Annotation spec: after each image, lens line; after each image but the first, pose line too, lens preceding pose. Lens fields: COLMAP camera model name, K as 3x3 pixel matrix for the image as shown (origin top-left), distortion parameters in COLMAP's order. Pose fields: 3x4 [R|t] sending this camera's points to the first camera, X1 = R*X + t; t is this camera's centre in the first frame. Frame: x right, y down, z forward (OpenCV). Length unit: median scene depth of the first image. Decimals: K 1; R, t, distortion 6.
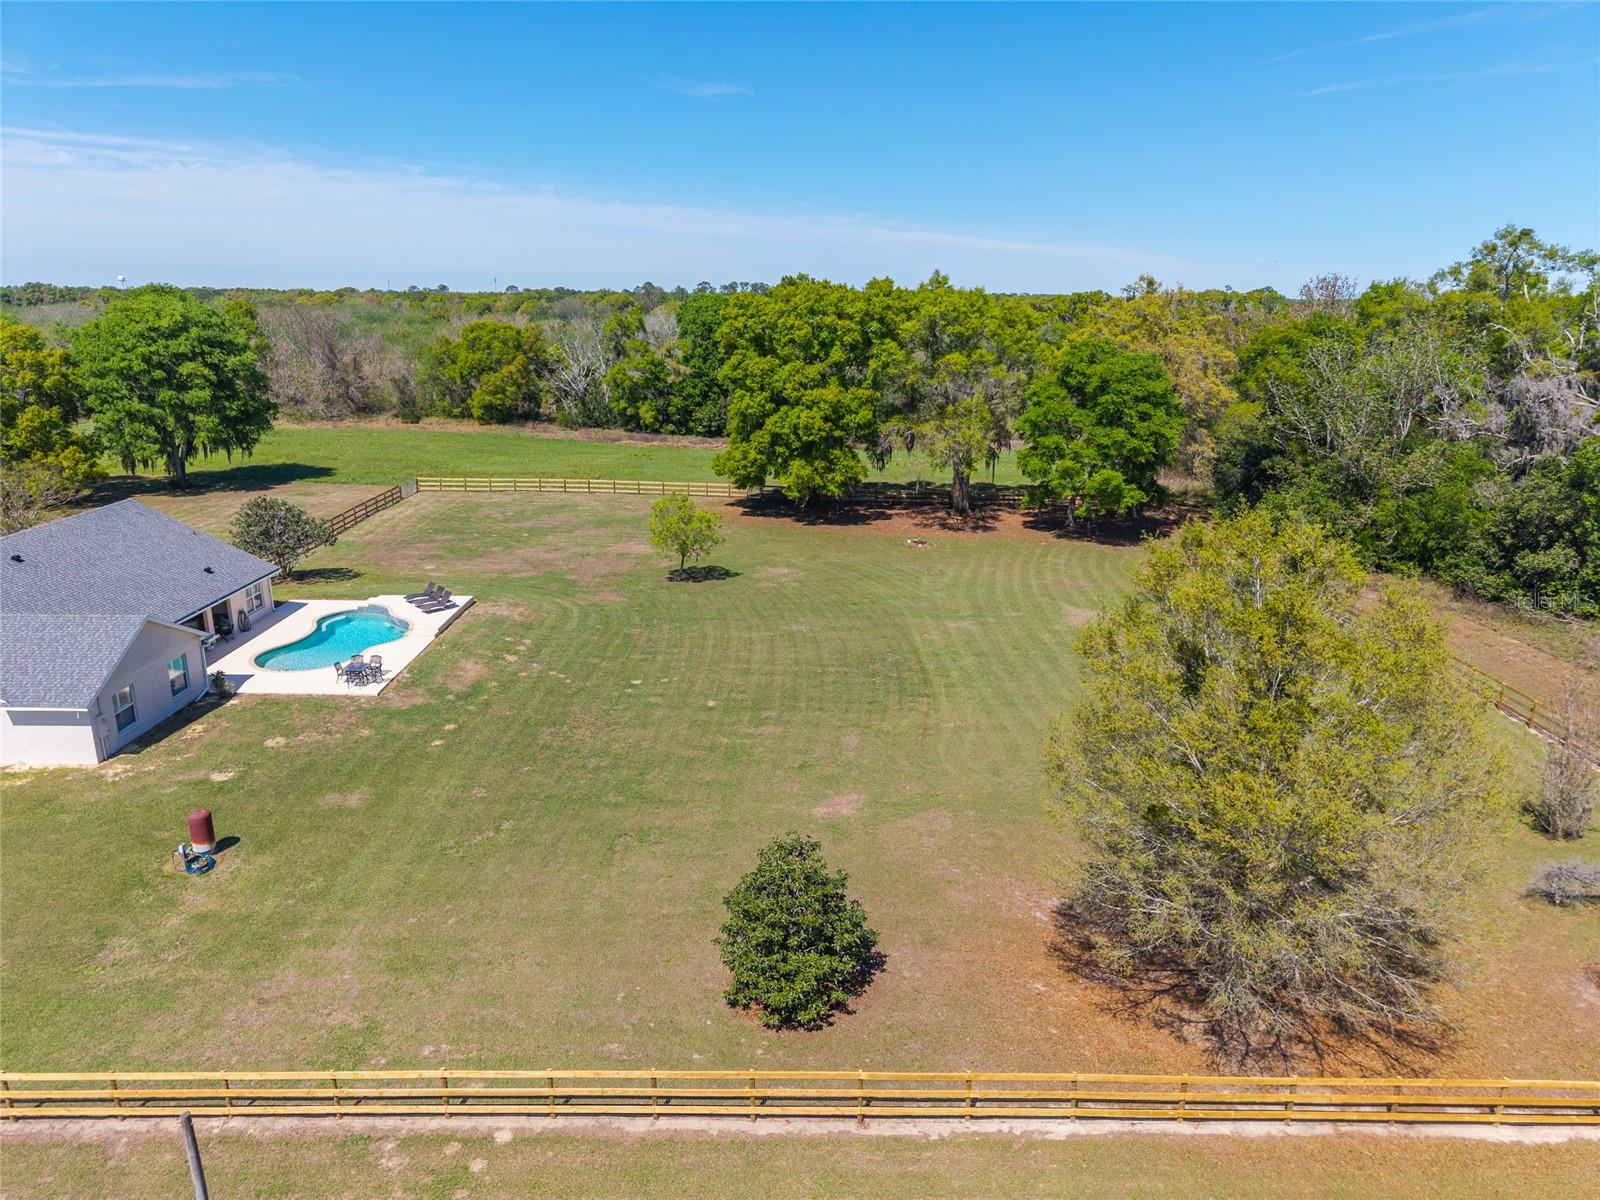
lens RADIAL K [[1065.0, 0, 789.0], [0, 1065.0, 597.1], [0, 0, 1]] dist [0.036038, -0.041862]
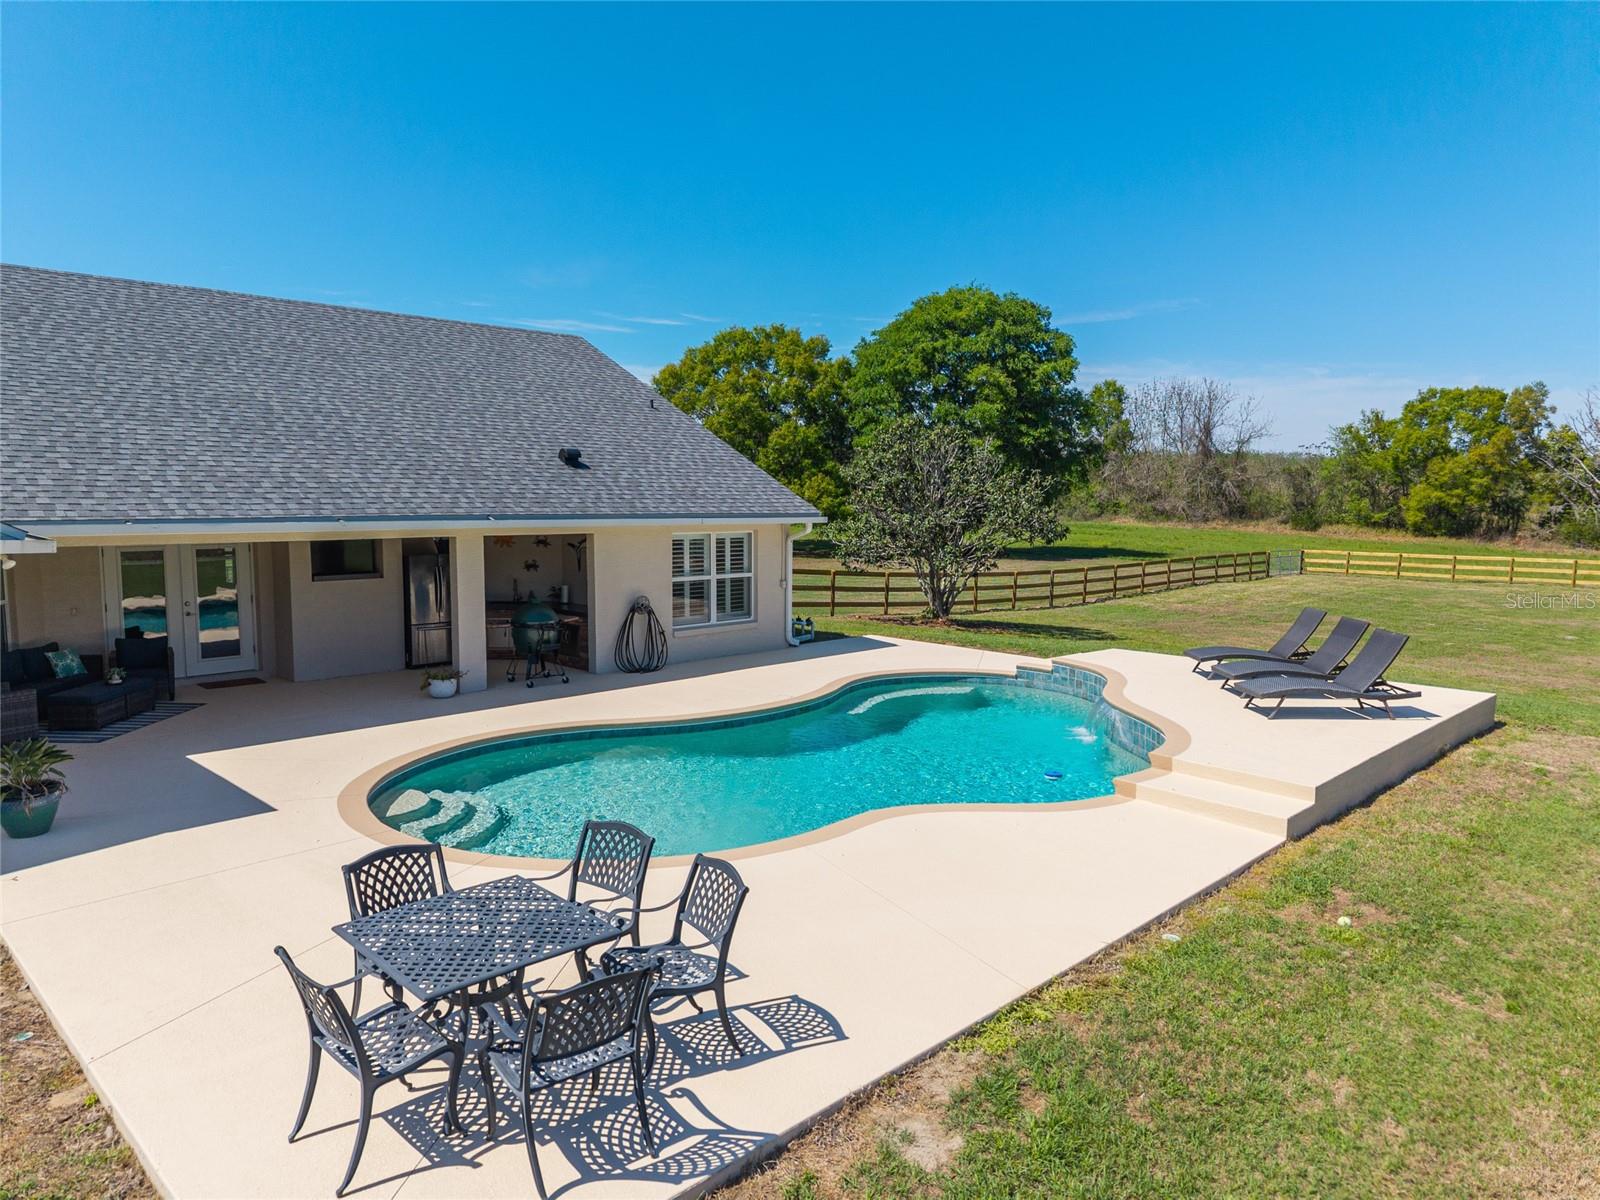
lens RADIAL K [[1065.0, 0, 789.0], [0, 1065.0, 597.1], [0, 0, 1]] dist [0.036038, -0.041862]
pose [[0.705778, 0.067239, -0.705235, -0.158383], [-0.192025, 0.976375, -0.099082, 0.019202], [0.681912, 0.205353, 0.702016, 0.480800]]
